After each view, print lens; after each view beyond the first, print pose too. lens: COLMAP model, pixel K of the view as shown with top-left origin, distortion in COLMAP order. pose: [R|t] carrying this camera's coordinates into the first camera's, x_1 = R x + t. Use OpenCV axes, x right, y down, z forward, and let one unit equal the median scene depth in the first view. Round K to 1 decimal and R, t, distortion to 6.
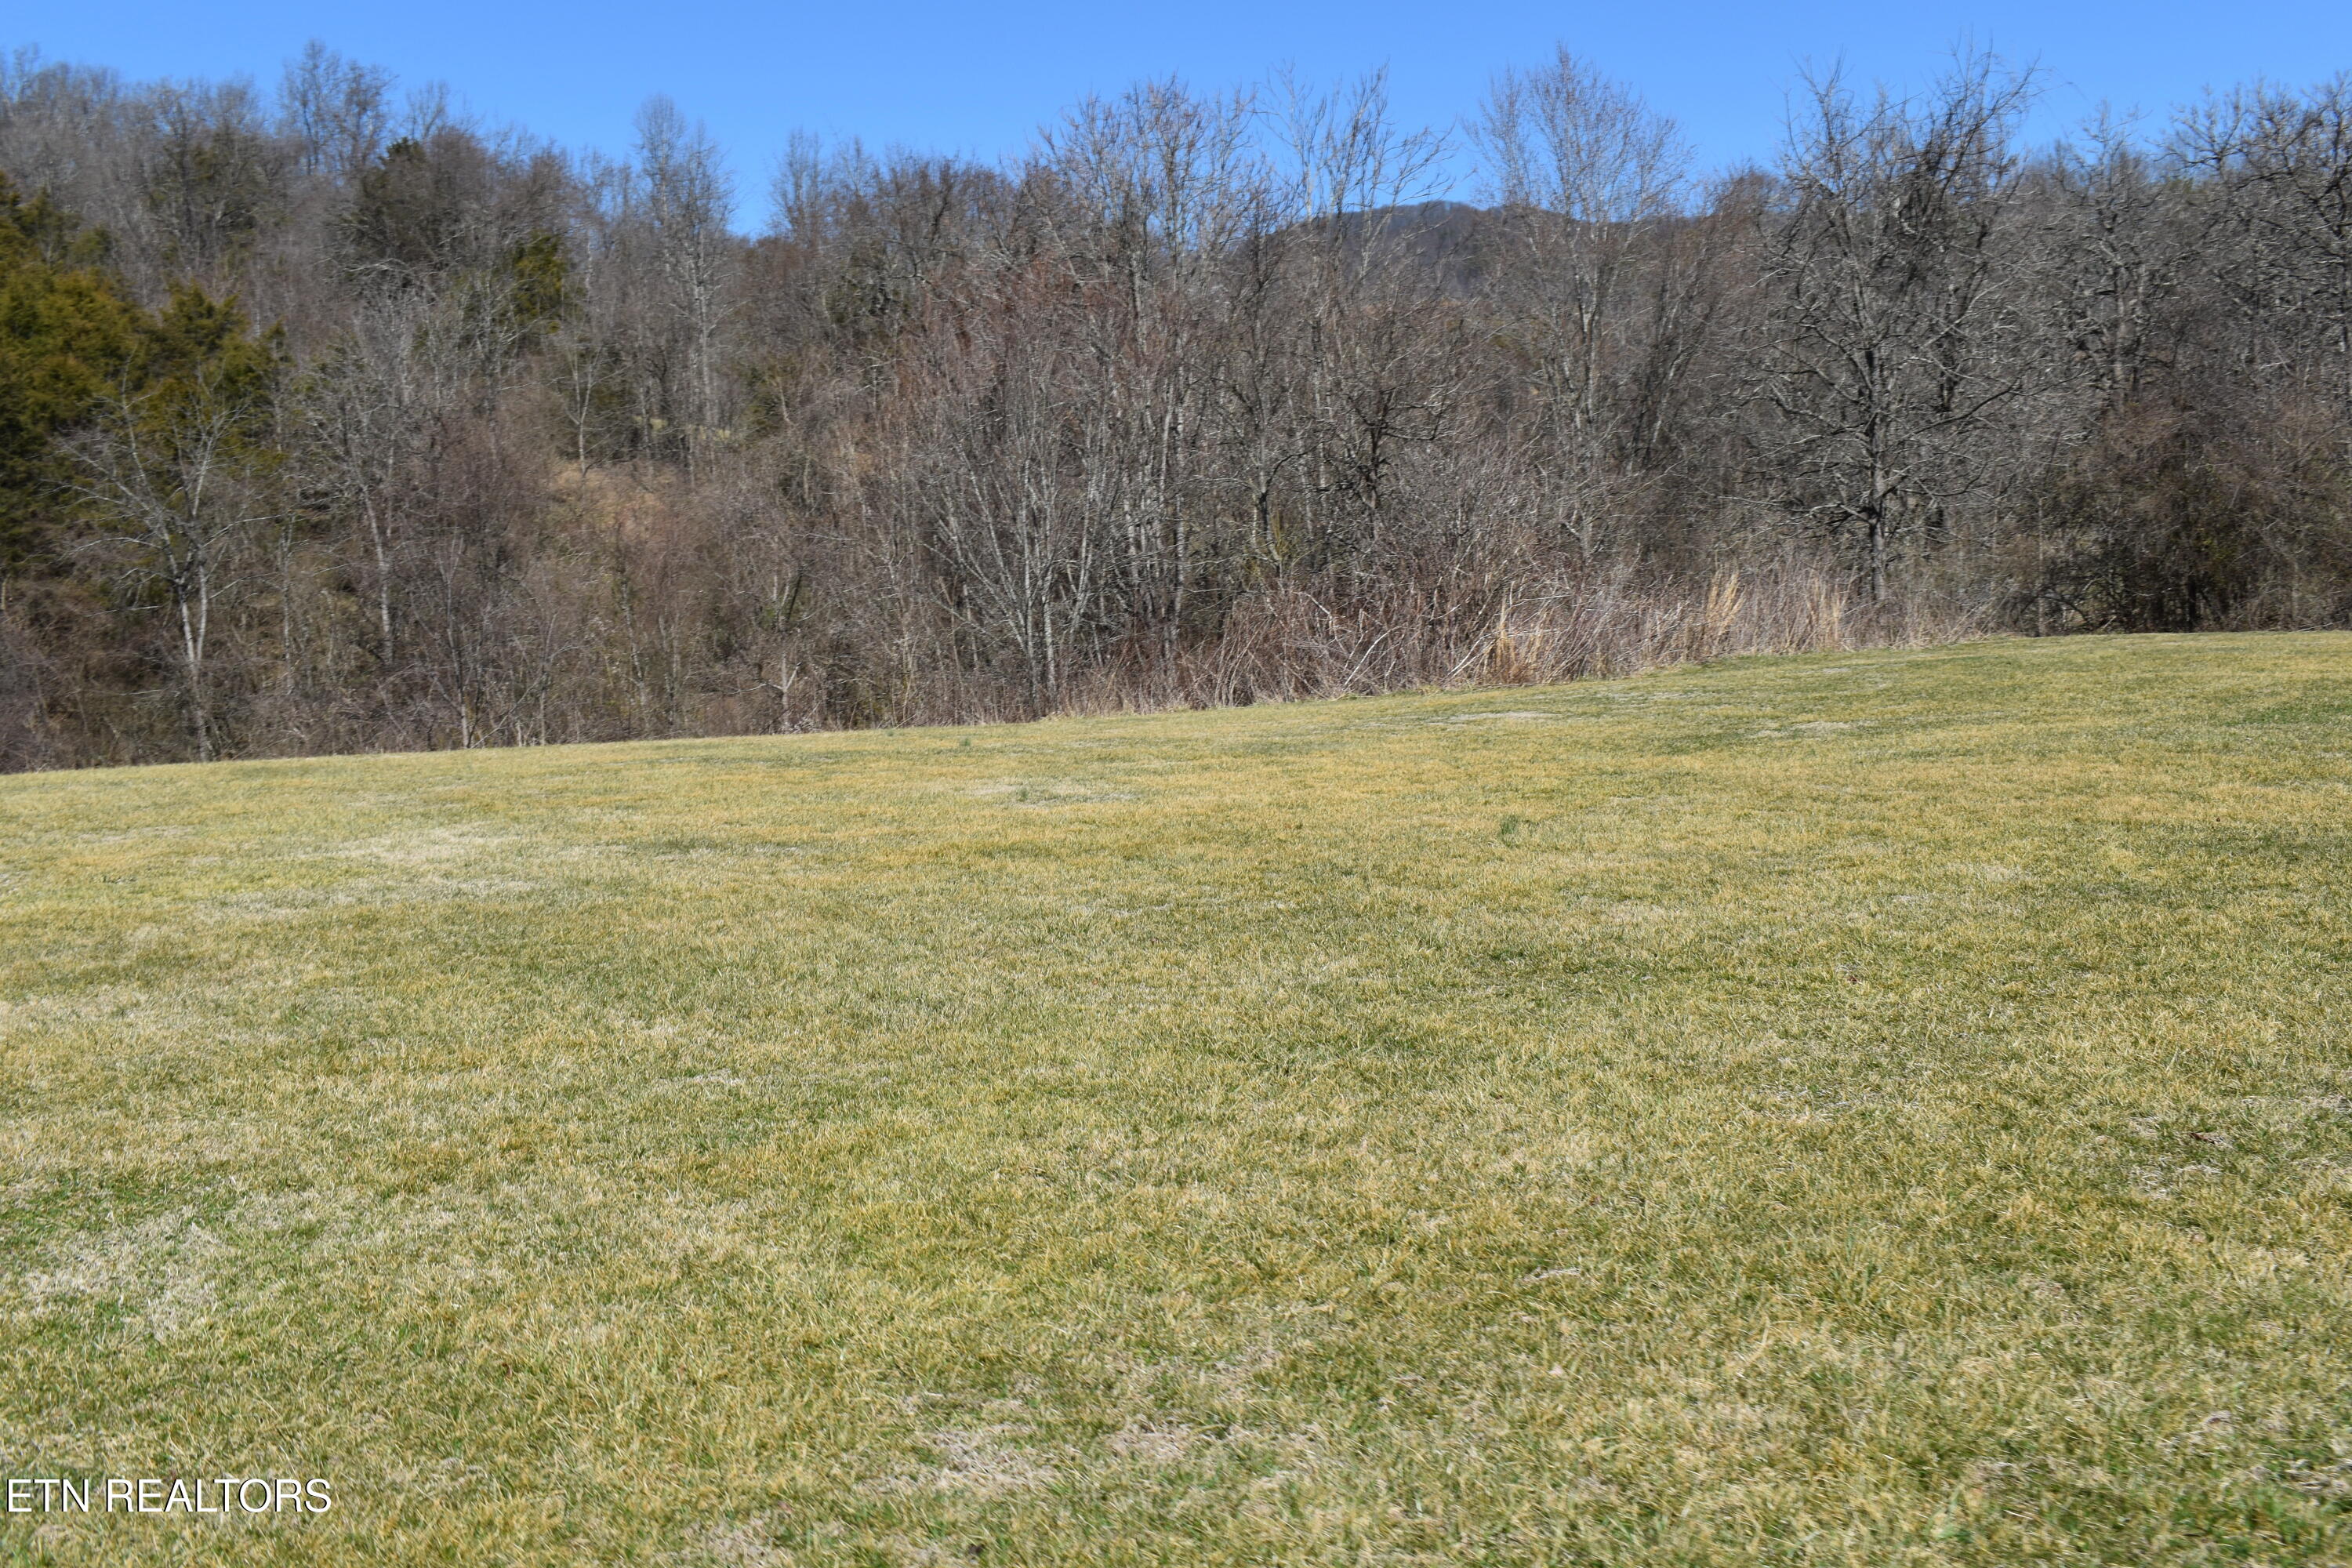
lens RADIAL K [[2460.2, 0, 1176.0], [0, 2460.2, 784.0], [0, 0, 1]] dist [-0.061202, 0.001432]
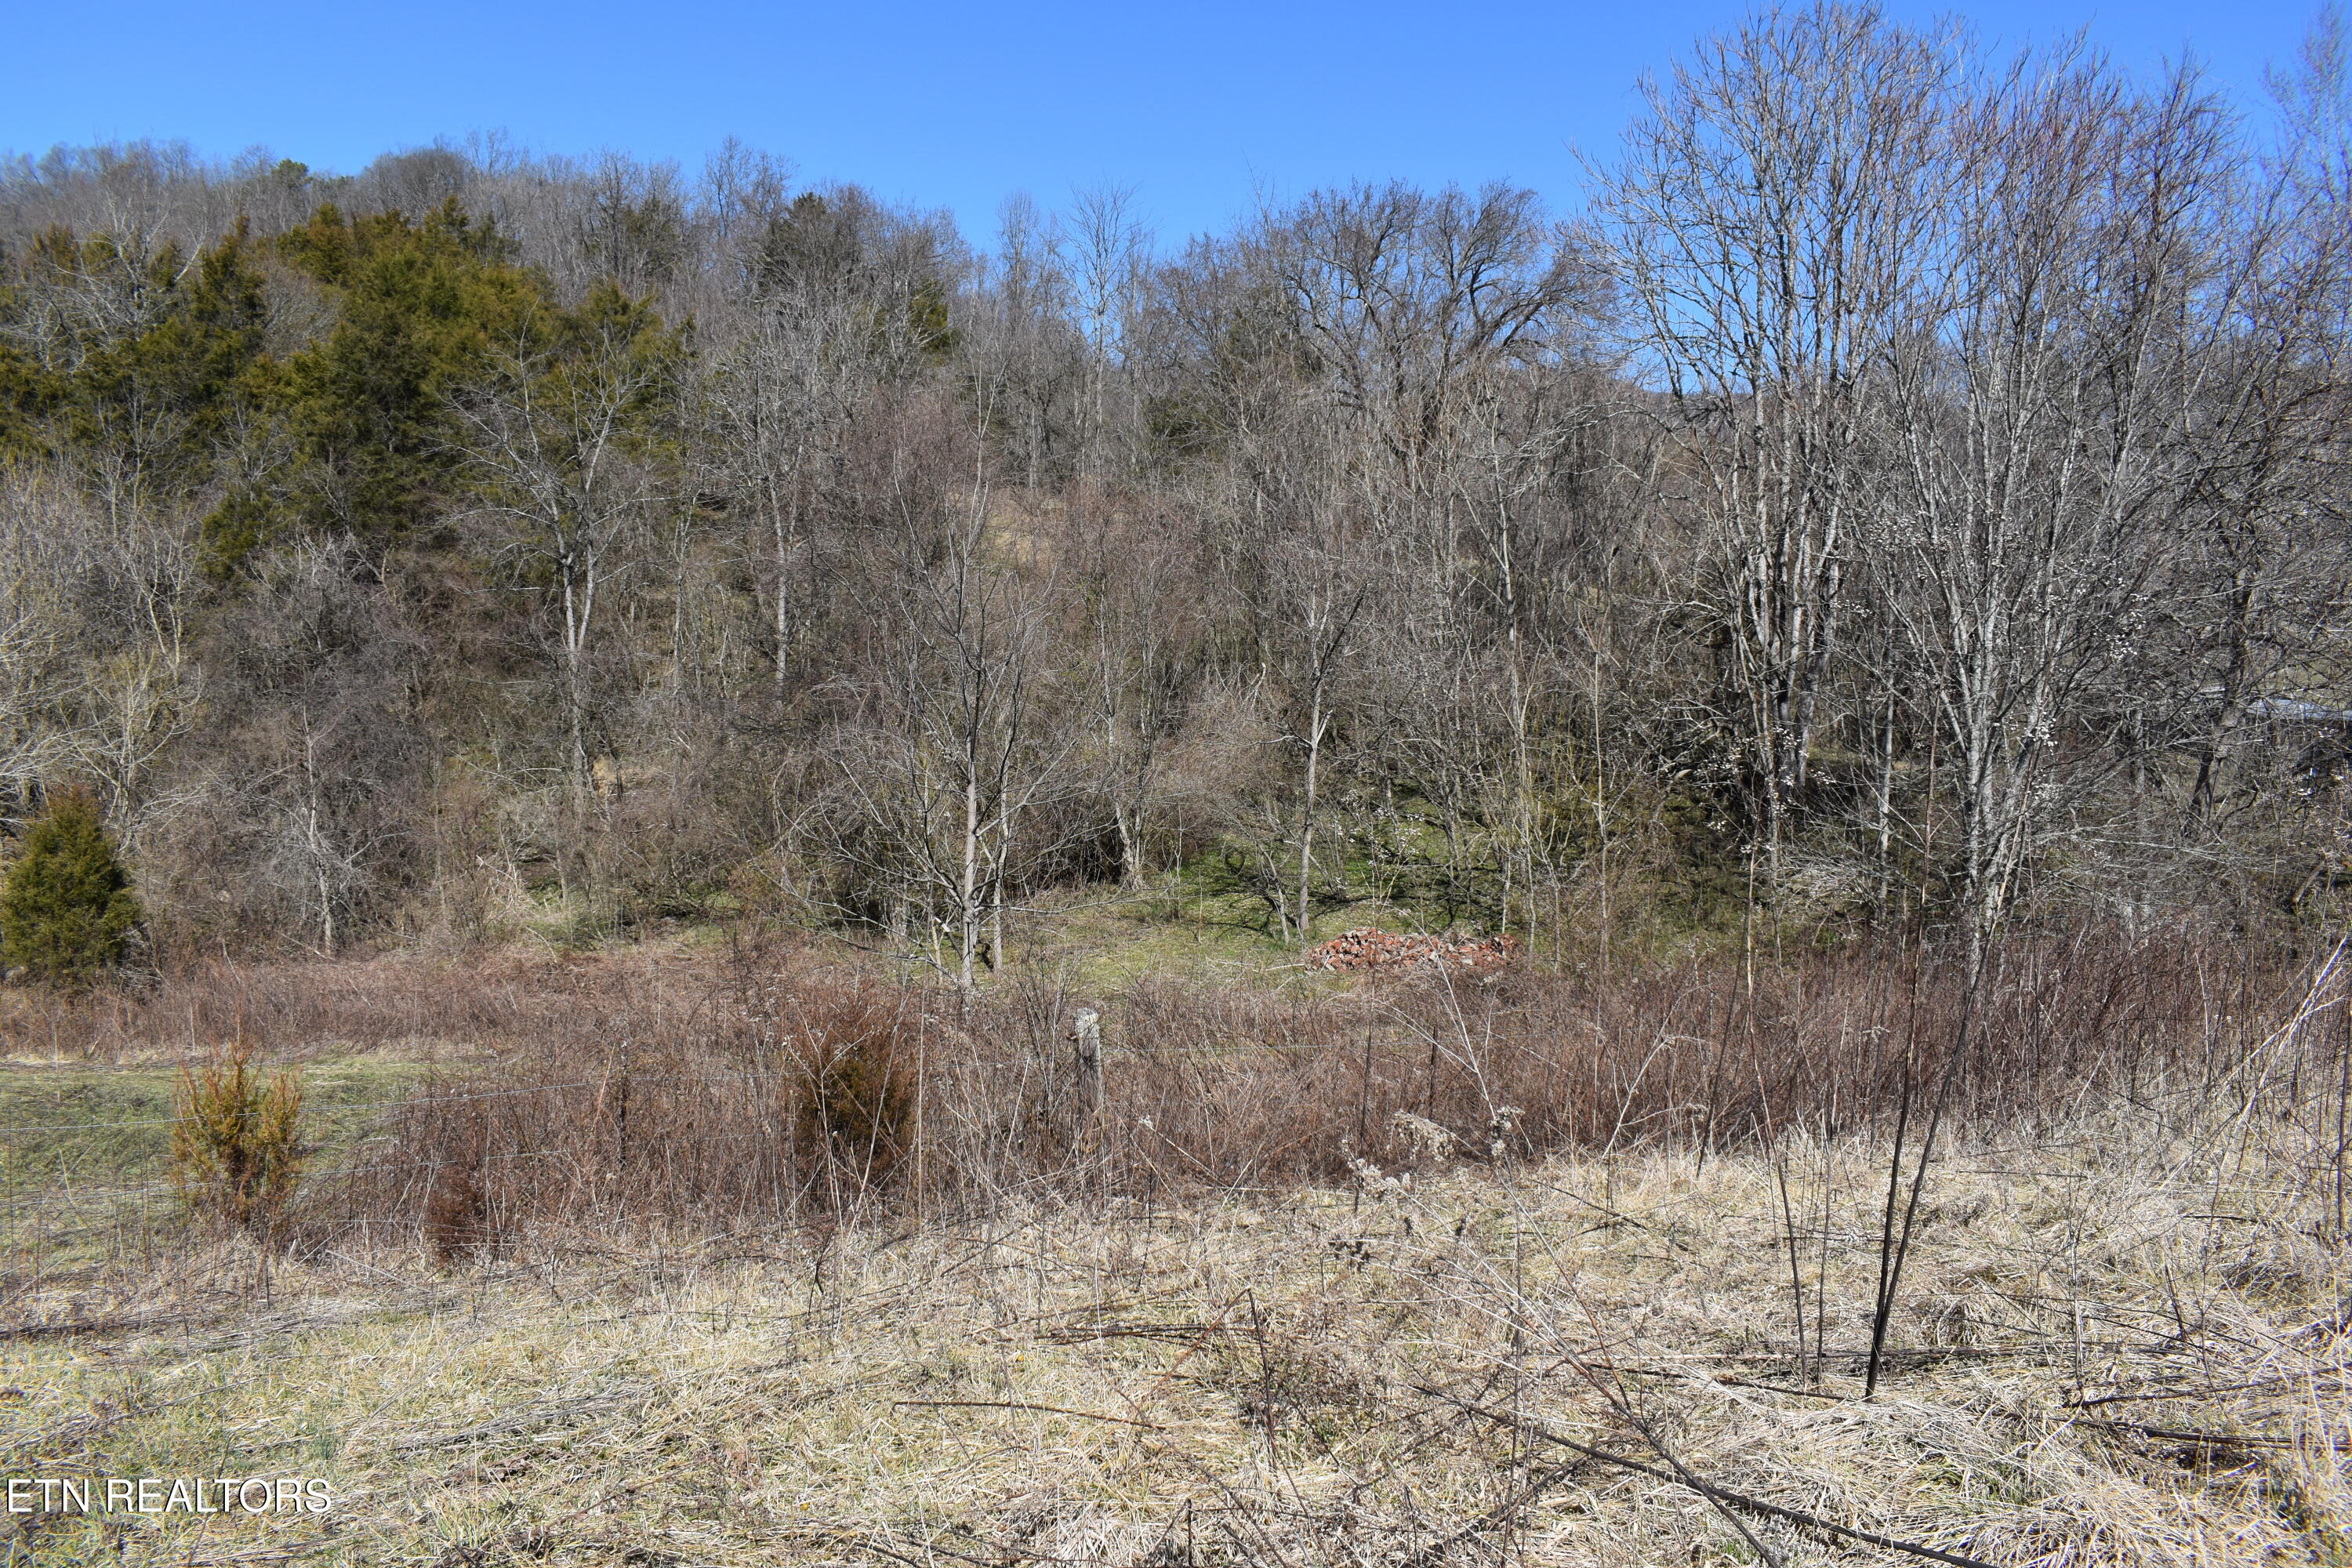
lens RADIAL K [[1809.2, 0, 1167.4], [0, 1809.2, 786.9], [0, 0, 1]] dist [-0.104545, 0.027816]
pose [[0.994537, 0.075187, -0.072411, -0.123455], [-0.075074, 0.997169, 0.004293, -0.018019], [0.072529, 0.001167, 0.997366, 0.329959]]
